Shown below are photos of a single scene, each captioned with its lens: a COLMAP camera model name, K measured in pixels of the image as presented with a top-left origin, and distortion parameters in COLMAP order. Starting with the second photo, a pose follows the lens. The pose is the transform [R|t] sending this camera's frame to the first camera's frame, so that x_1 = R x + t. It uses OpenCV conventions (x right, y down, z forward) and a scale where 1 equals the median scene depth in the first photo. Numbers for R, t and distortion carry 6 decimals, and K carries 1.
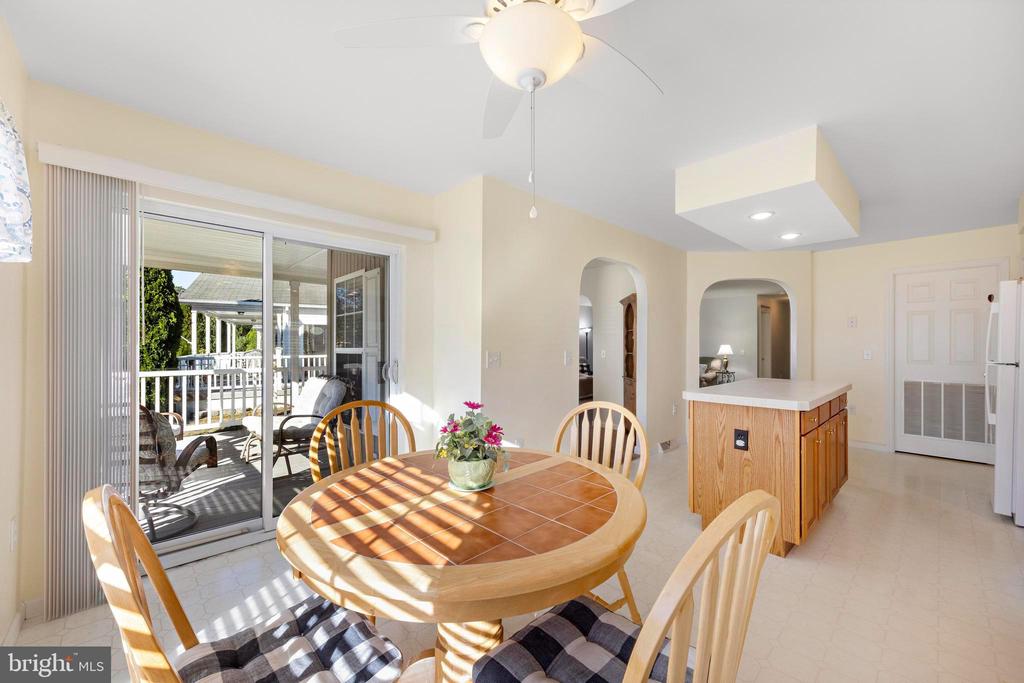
lens RADIAL K [[403.6, 0, 512.1], [0, 403.6, 347.6], [0, 0, 1]] dist [0.004860, -0.000280]
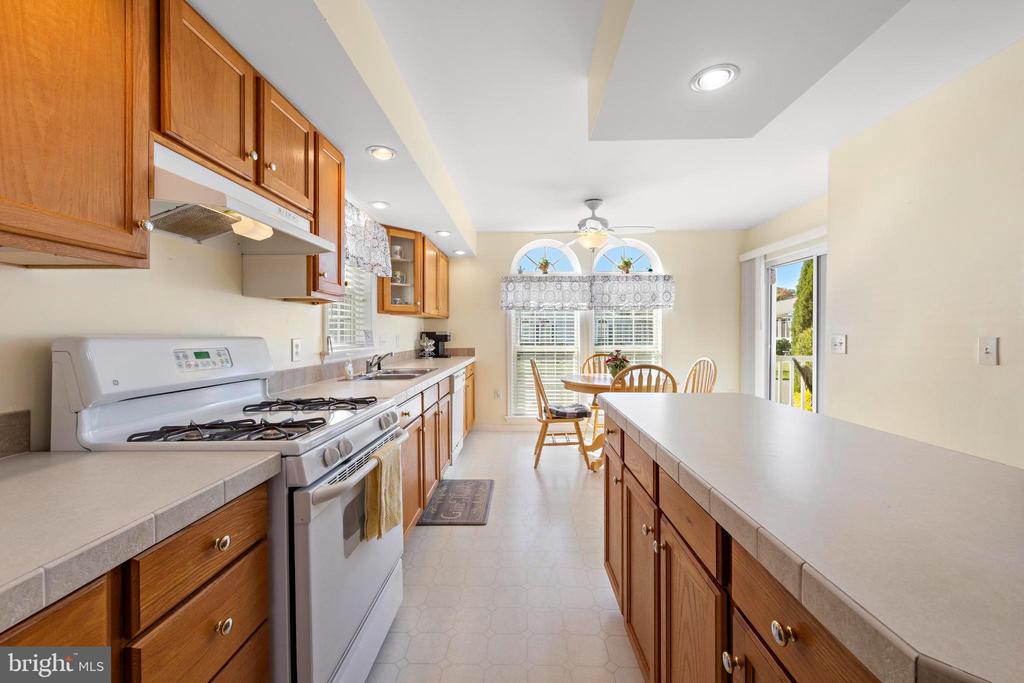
lens RADIAL K [[403.6, 0, 512.7], [0, 403.6, 333.4], [0, 0, 1]] dist [0.004860, -0.000280]
pose [[-0.707661, 0.002416, -0.706548, 1.289497], [-0.001345, 0.999988, 0.004767, 0.002392], [0.706551, 0.004324, -0.707649, 1.307090]]
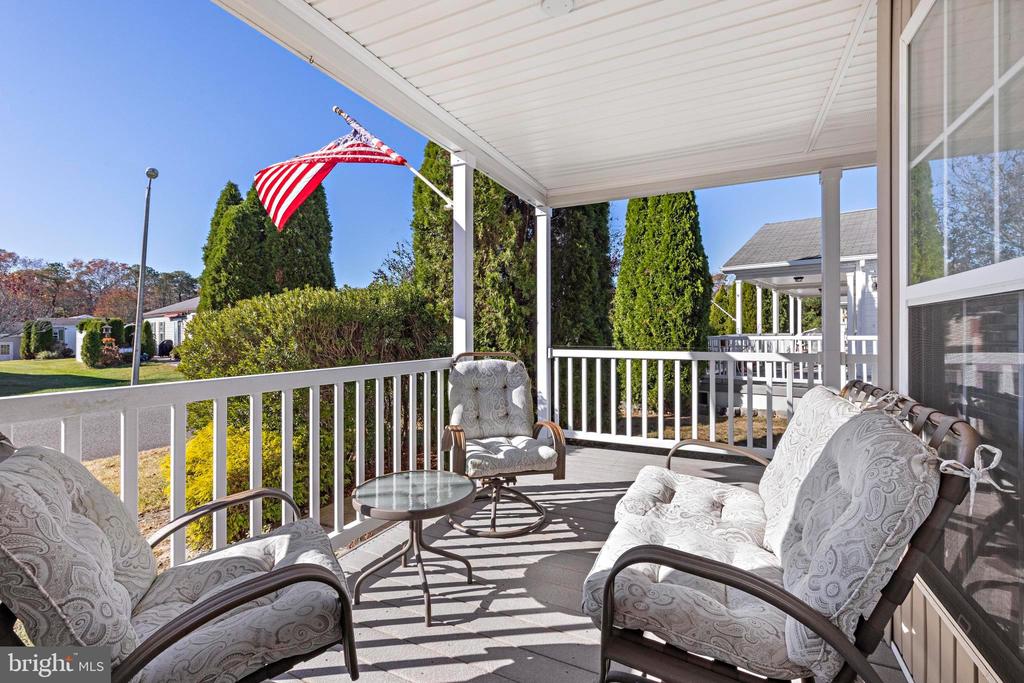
lens RADIAL K [[453.7, 0, 516.2], [0, 453.7, 333.5], [0, 0, 1]] dist [0.002978, 0.001028]
pose [[0.363851, 0.002893, -0.931453, -0.464023], [0.001202, 0.999993, 0.003576, 0.054943], [0.931456, -0.002420, 0.363845, 1.185505]]
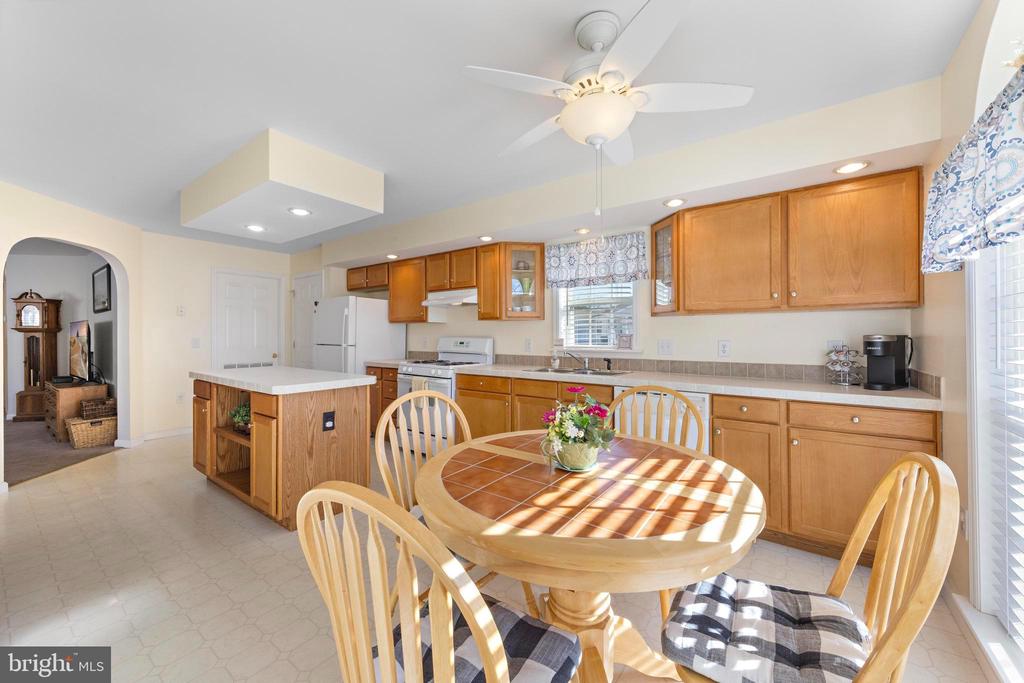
lens RADIAL K [[389.7, 0, 518.9], [0, 389.7, 337.0], [0, 0, 1]] dist [0.004599, 0.000752]
pose [[-0.191916, -0.005248, 0.981397, -0.553052], [0.005021, 0.999967, 0.006329, -0.001426], [-0.981399, 0.006143, -0.191883, 0.694149]]
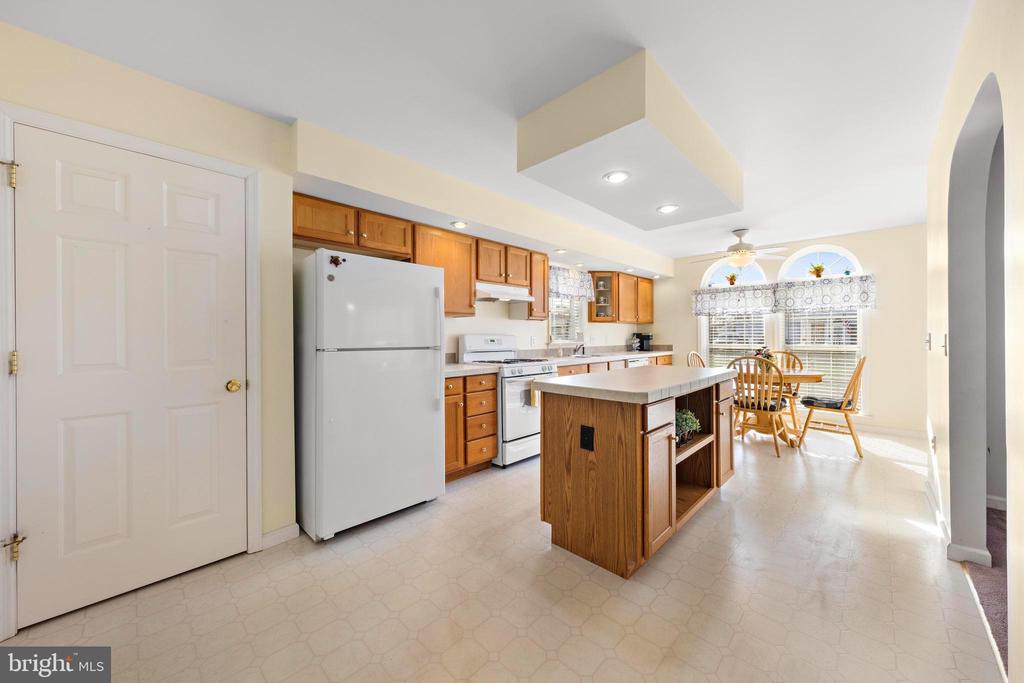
lens RADIAL K [[369.2, 0, 515.7], [0, 369.2, 335.4], [0, 0, 1]] dist [0.004666, -0.000211]
pose [[-0.998817, 0.003848, -0.048482, 1.176118], [0.003661, 0.999985, 0.003956, 0.006680], [0.048497, 0.003774, -0.998816, 2.163883]]
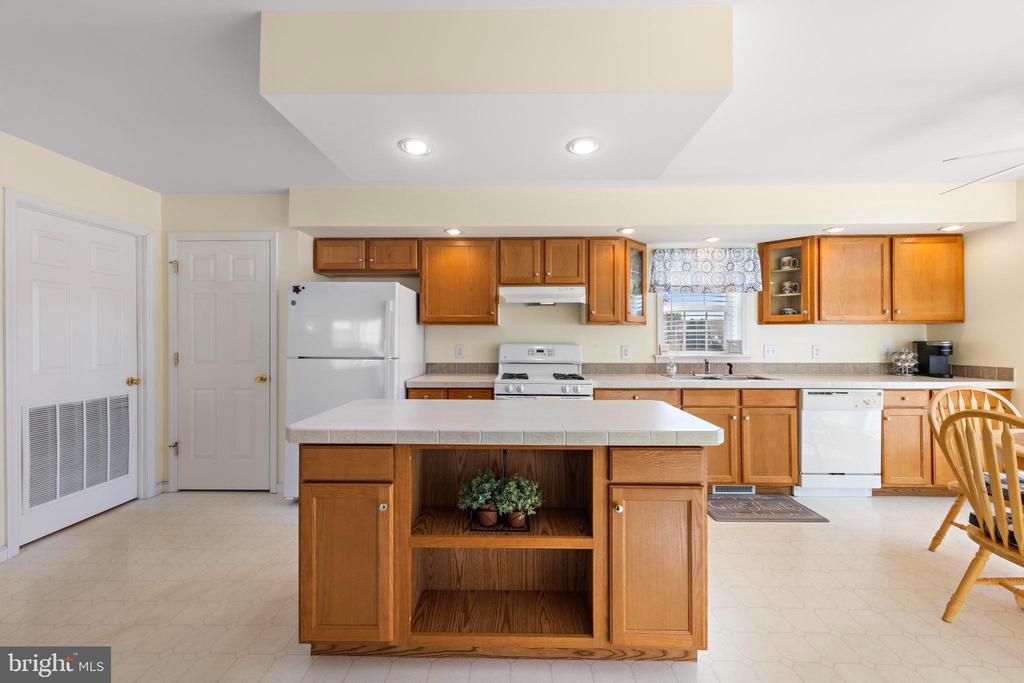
lens RADIAL K [[389.7, 0, 516.7], [0, 389.7, 336.1], [0, 0, 1]] dist [0.004599, 0.000752]
pose [[-0.719514, 0.001421, 0.694477, 0.276637], [0.003470, 0.999993, 0.001549, -0.021437], [-0.694470, 0.003524, -0.719513, 1.688900]]
